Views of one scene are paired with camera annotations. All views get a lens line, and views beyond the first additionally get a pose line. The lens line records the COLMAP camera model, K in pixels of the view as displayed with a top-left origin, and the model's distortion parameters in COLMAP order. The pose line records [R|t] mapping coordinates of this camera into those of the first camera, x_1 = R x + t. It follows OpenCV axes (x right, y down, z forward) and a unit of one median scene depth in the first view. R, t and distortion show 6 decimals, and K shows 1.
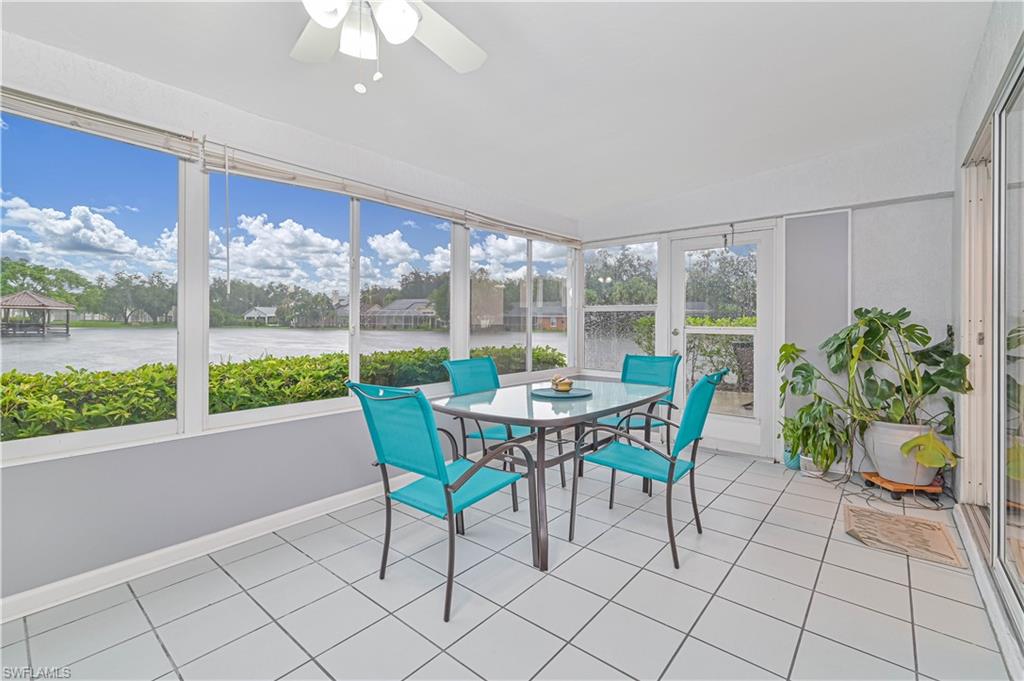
lens RADIAL K [[443.6, 0, 521.5], [0, 443.6, 321.7], [0, 0, 1]] dist [-0.000762, 0.000736]
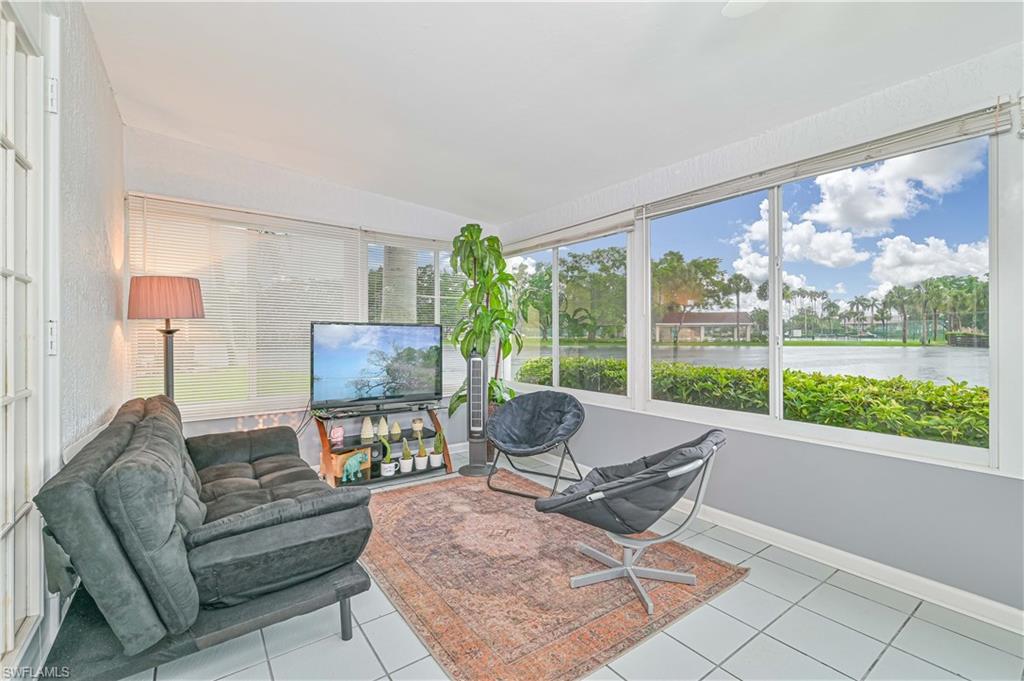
lens RADIAL K [[443.6, 0, 503.5], [0, 443.6, 337.2], [0, 0, 1]] dist [-0.000762, 0.000736]
pose [[-0.272920, 0.002448, -0.962034, 0.301264], [0.001464, 0.999997, 0.002130, 0.006497], [0.962036, -0.000827, -0.272923, 0.386139]]
